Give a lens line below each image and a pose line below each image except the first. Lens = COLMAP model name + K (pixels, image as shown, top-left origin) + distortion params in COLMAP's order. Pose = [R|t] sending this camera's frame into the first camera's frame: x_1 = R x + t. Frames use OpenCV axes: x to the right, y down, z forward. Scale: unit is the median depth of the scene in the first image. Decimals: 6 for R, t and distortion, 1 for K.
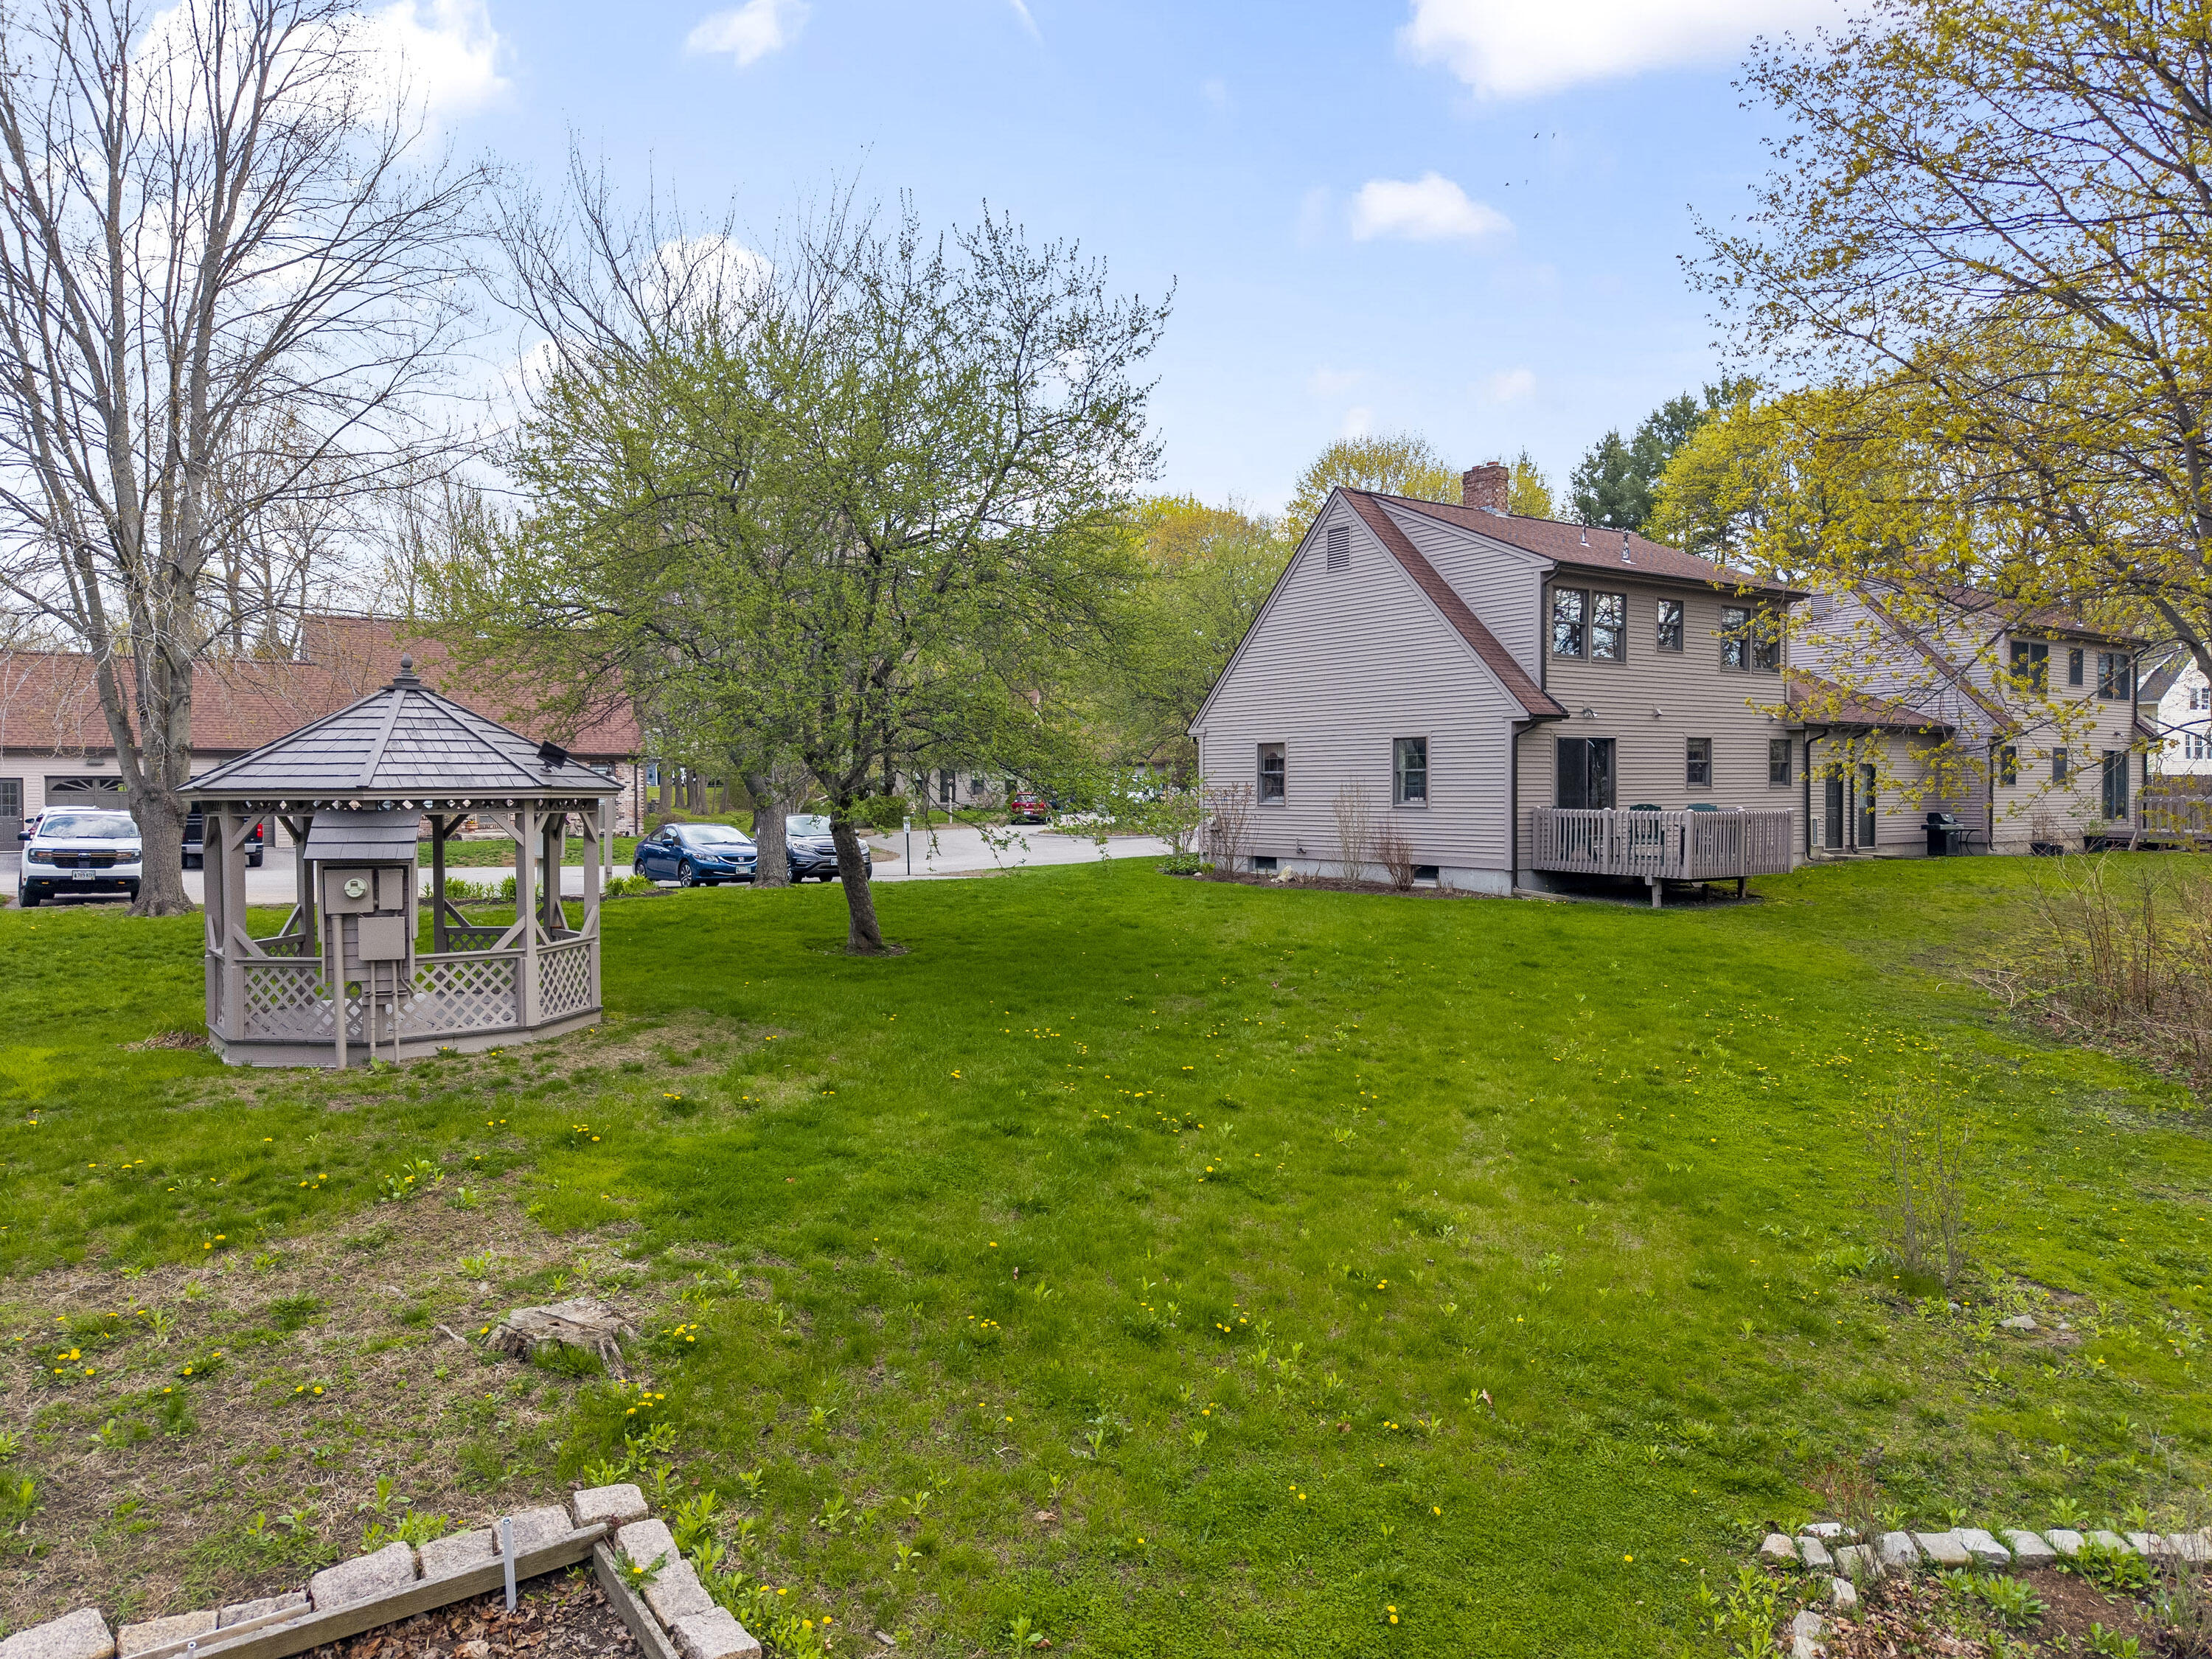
lens RADIAL K [[1514.3, 0, 1108.3], [0, 1514.3, 816.4], [0, 0, 1]] dist [0.011809, -0.000829]
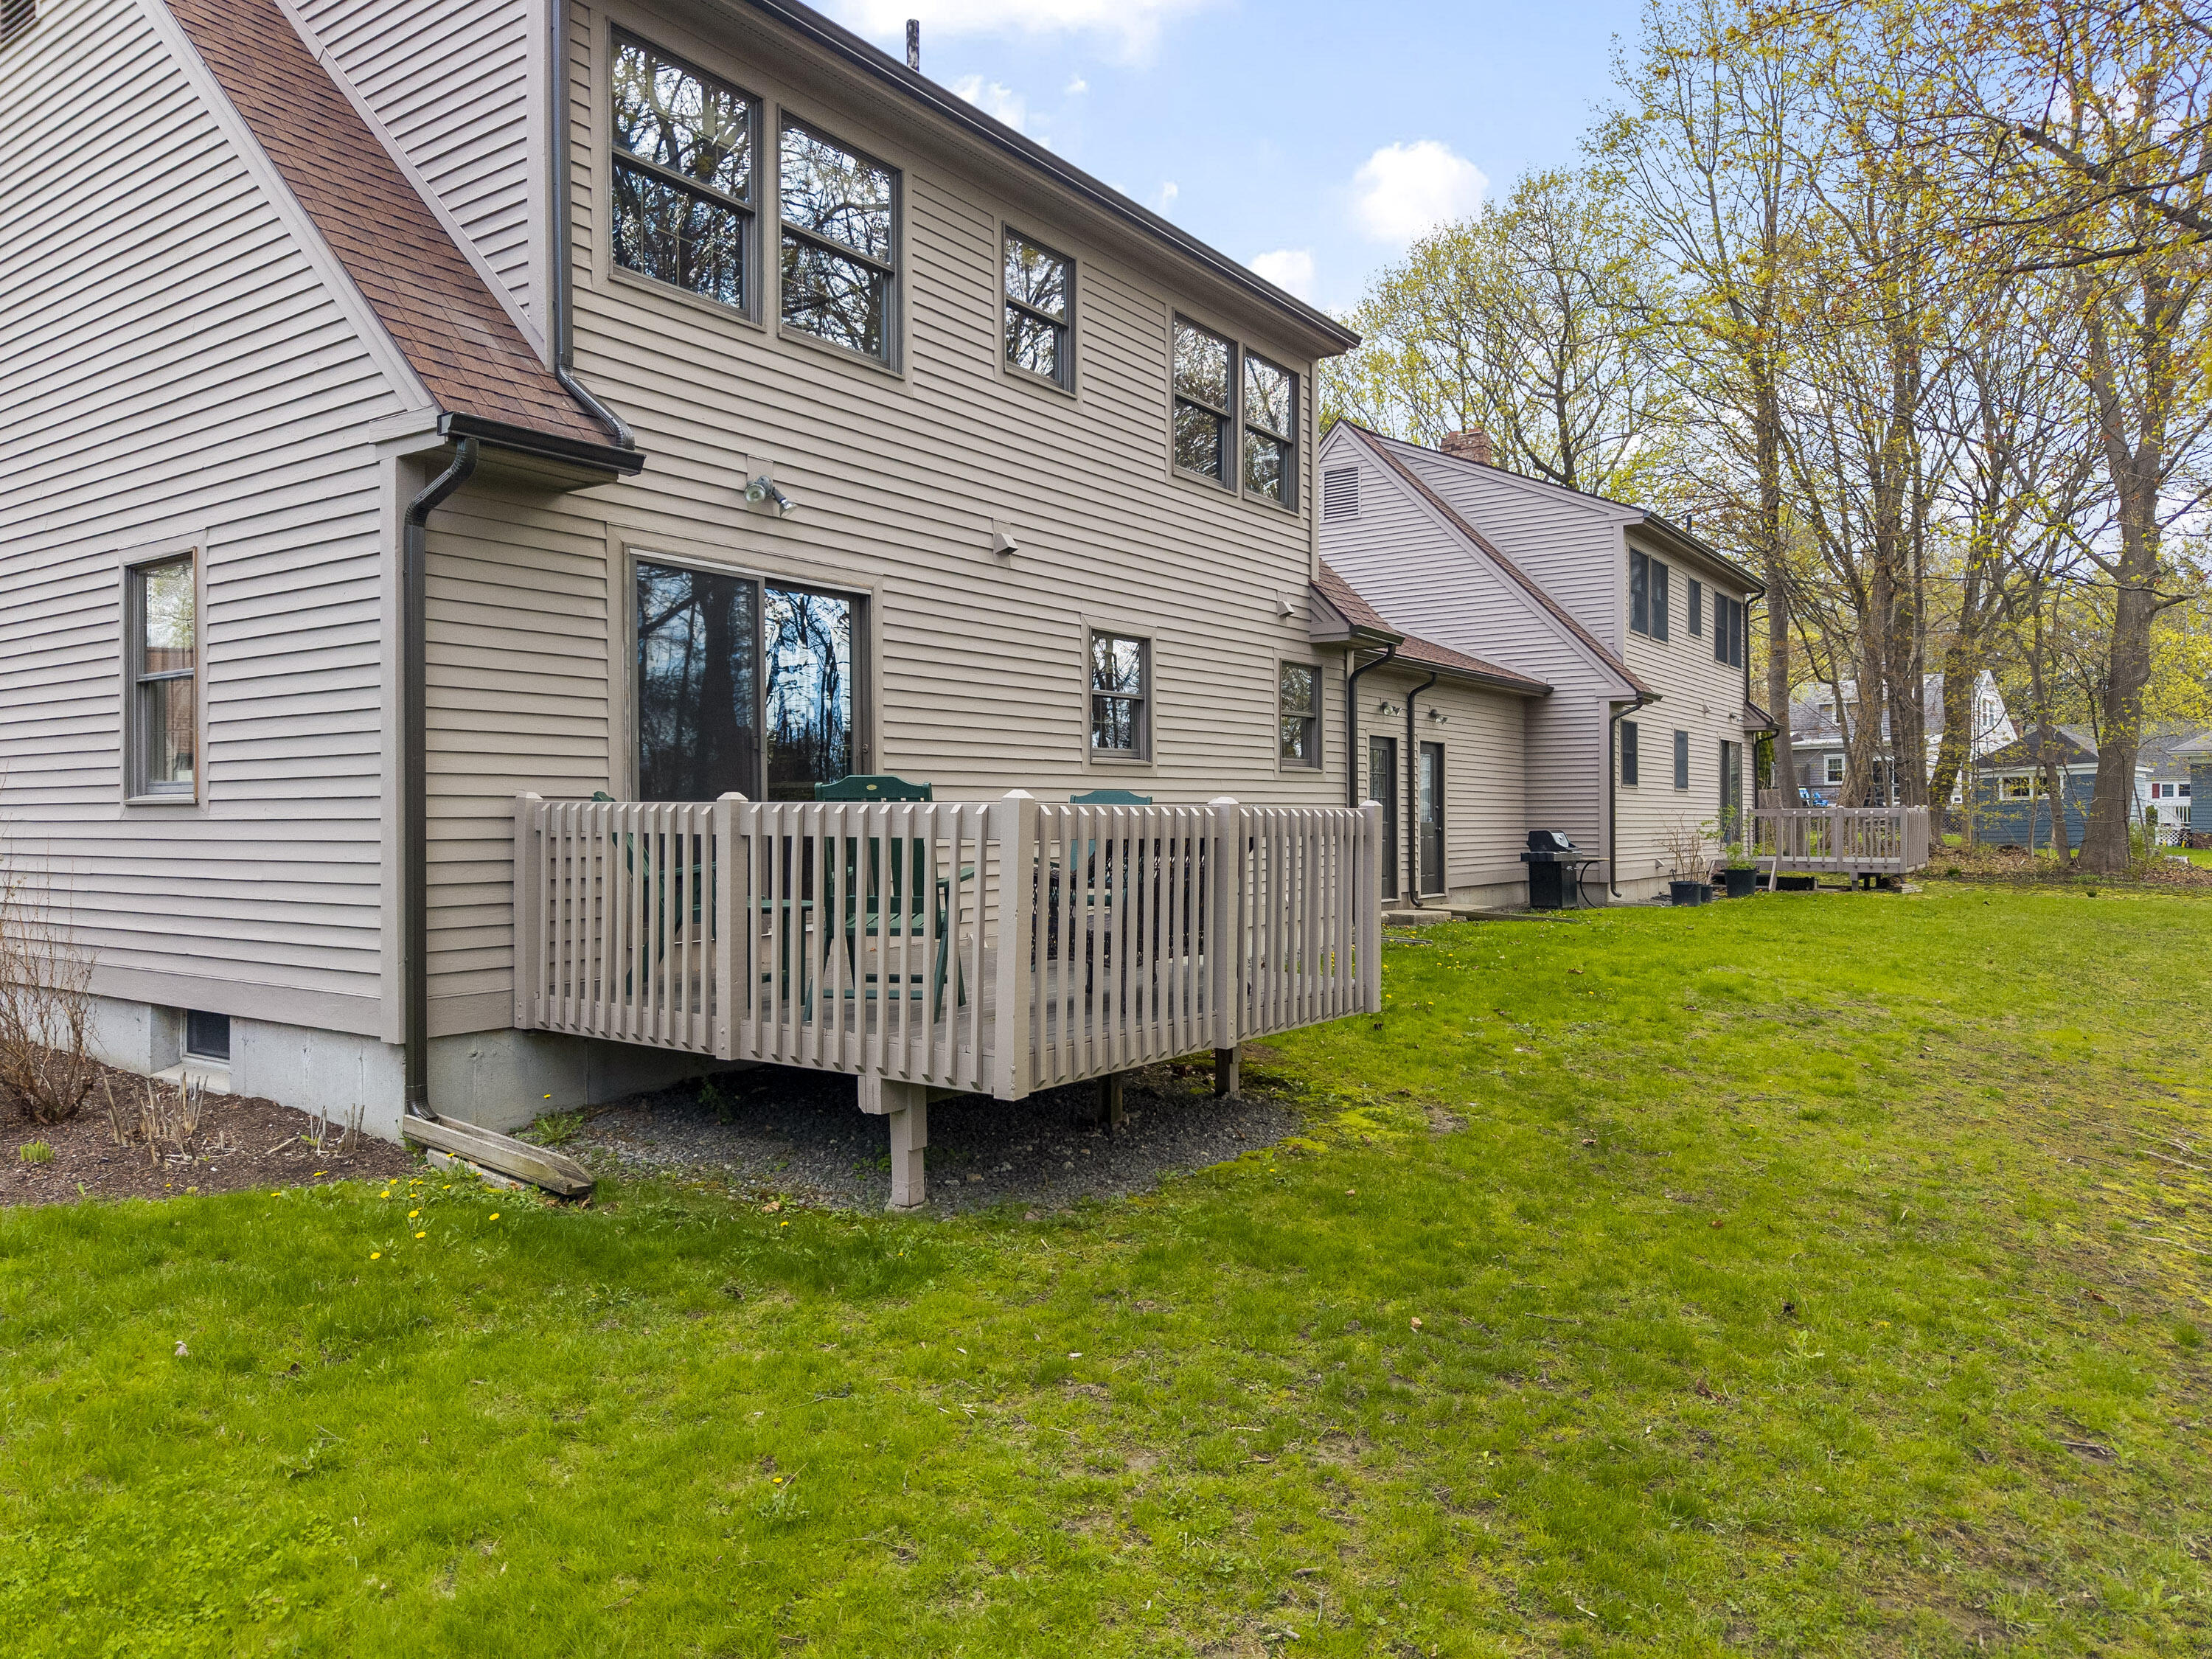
lens RADIAL K [[1514.3, 0, 1108.3], [0, 1514.3, 816.4], [0, 0, 1]] dist [0.011809, -0.000829]
pose [[0.948292, 0.003555, 0.317378, 0.265671], [0.002565, 0.999819, -0.018865, 0.002710], [-0.317388, 0.018703, 0.948111, 0.639511]]
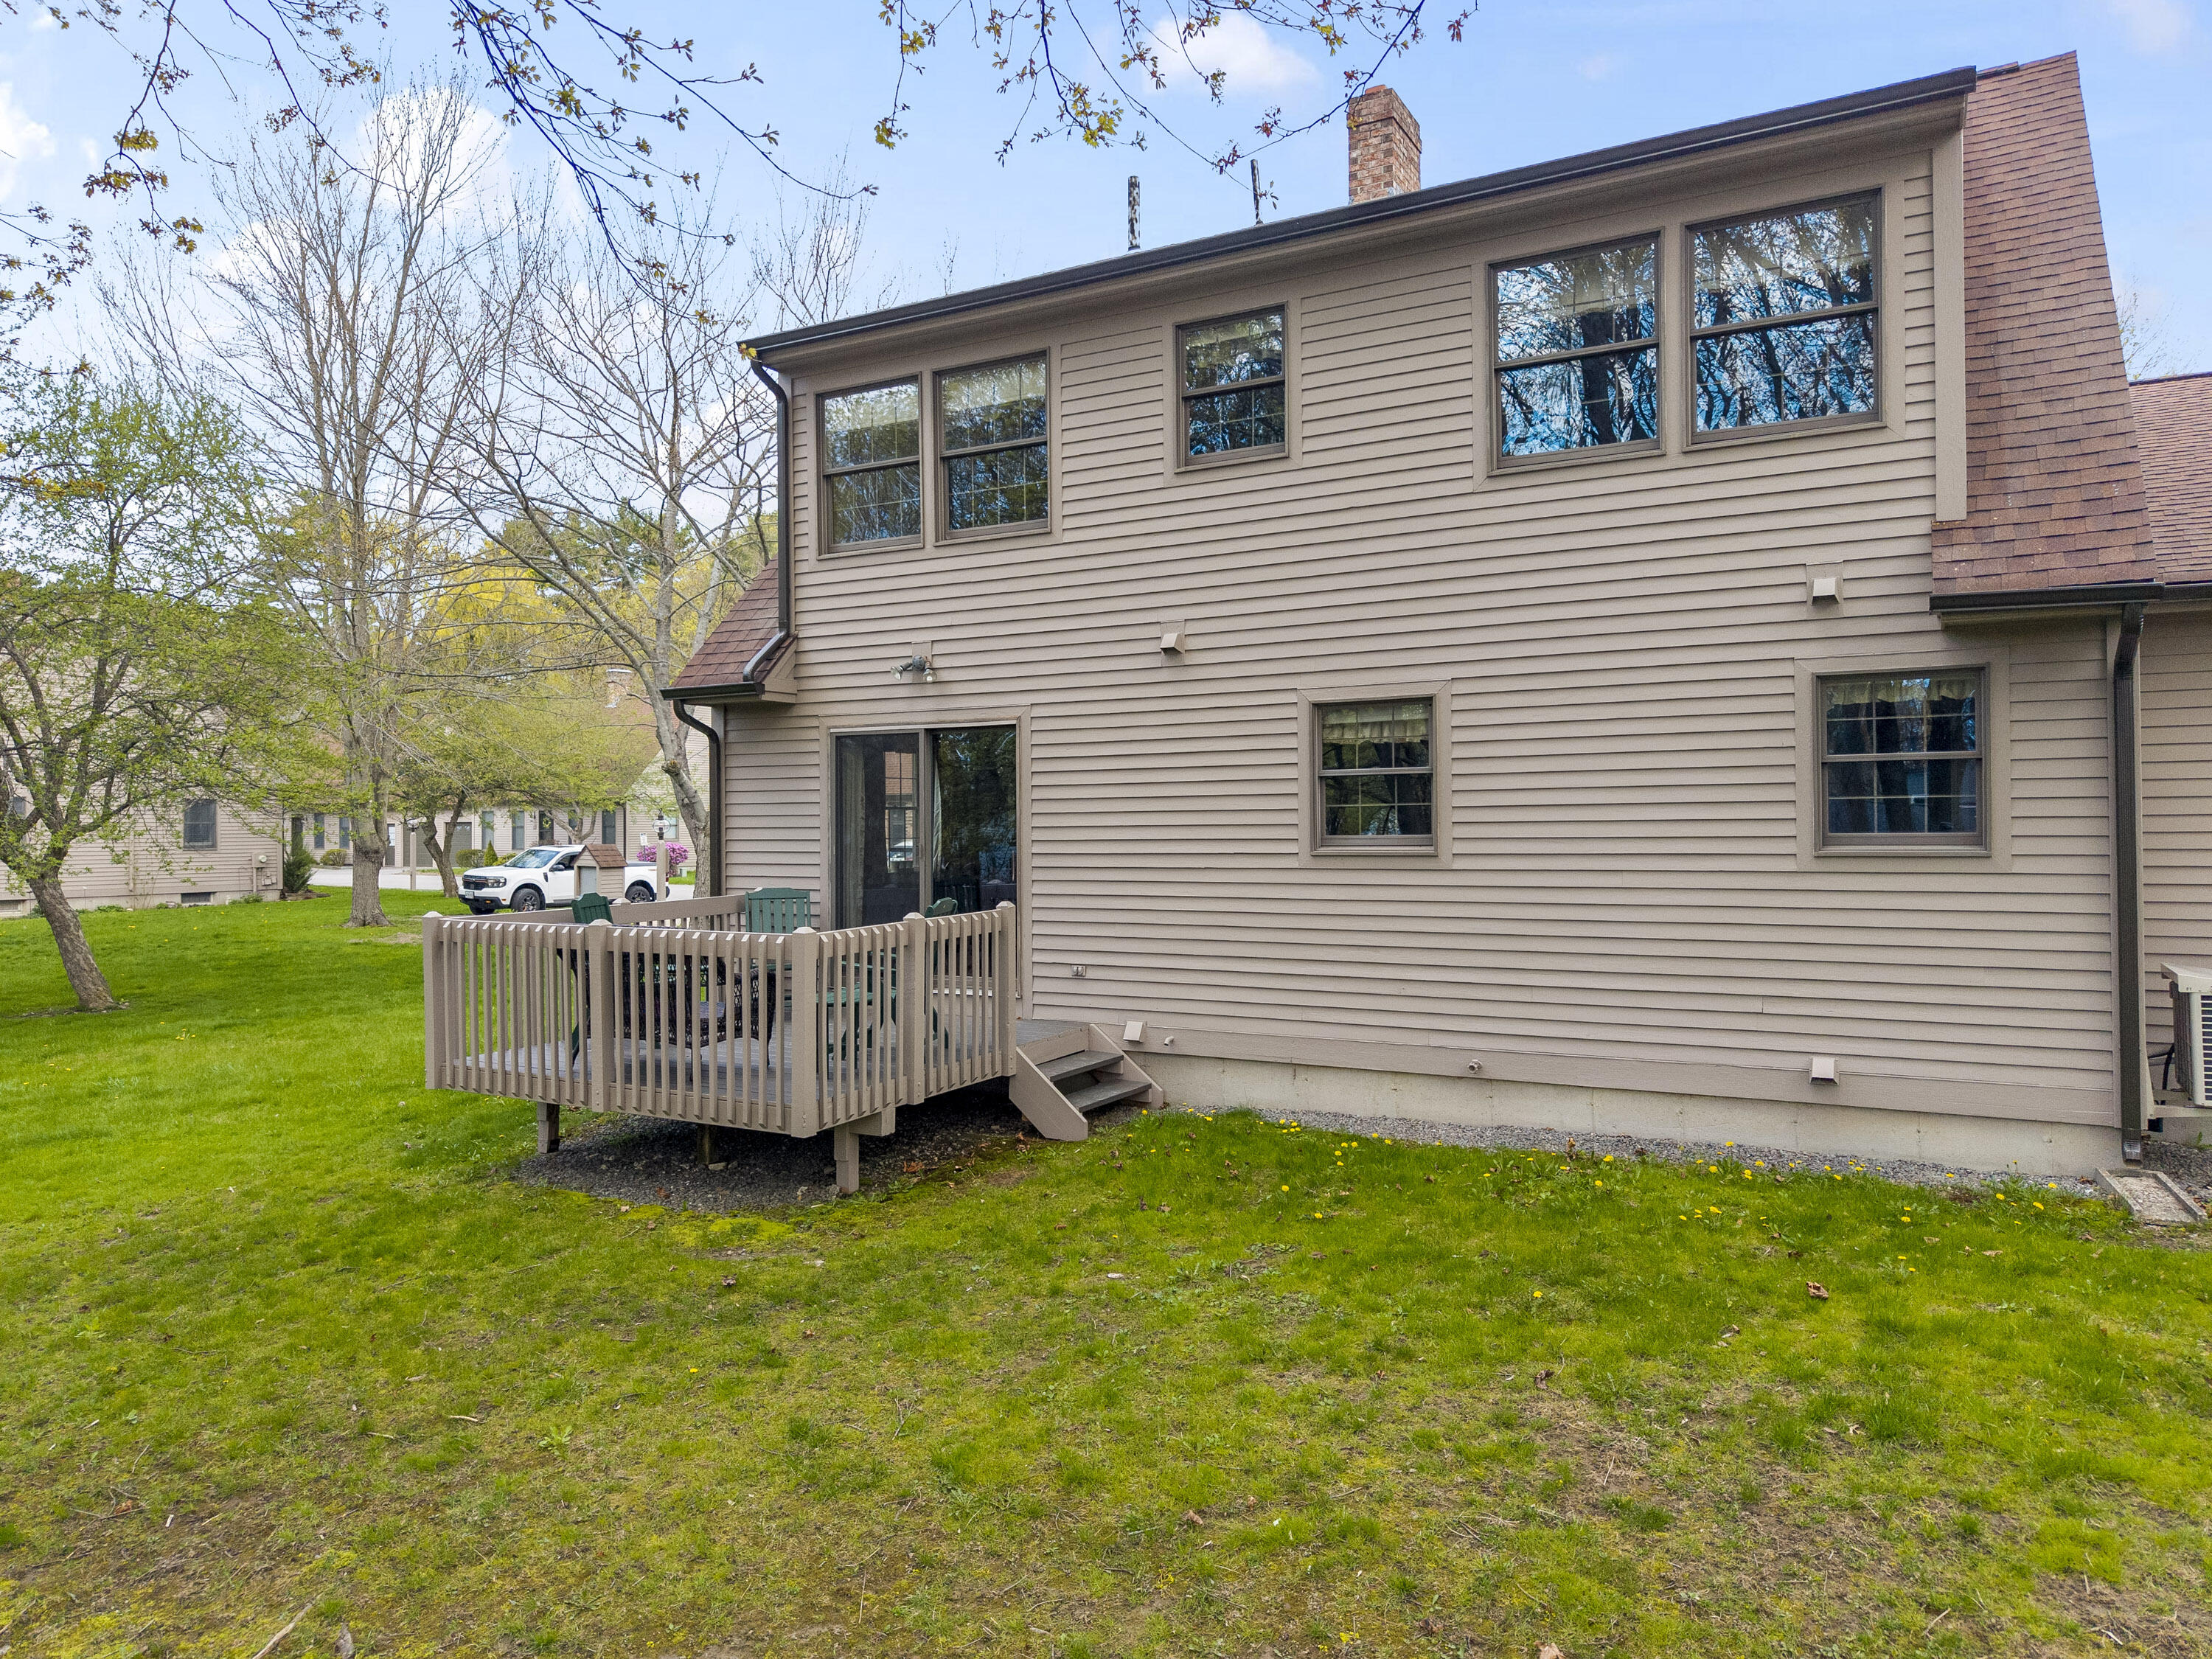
lens RADIAL K [[1514.3, 0, 1108.3], [0, 1514.3, 816.4], [0, 0, 1]] dist [0.011809, -0.000829]
pose [[0.431949, 0.001295, -0.901897, 0.657702], [-0.001927, 0.999998, 0.000513, -0.026105], [0.901896, 0.001516, 0.431951, 0.807721]]
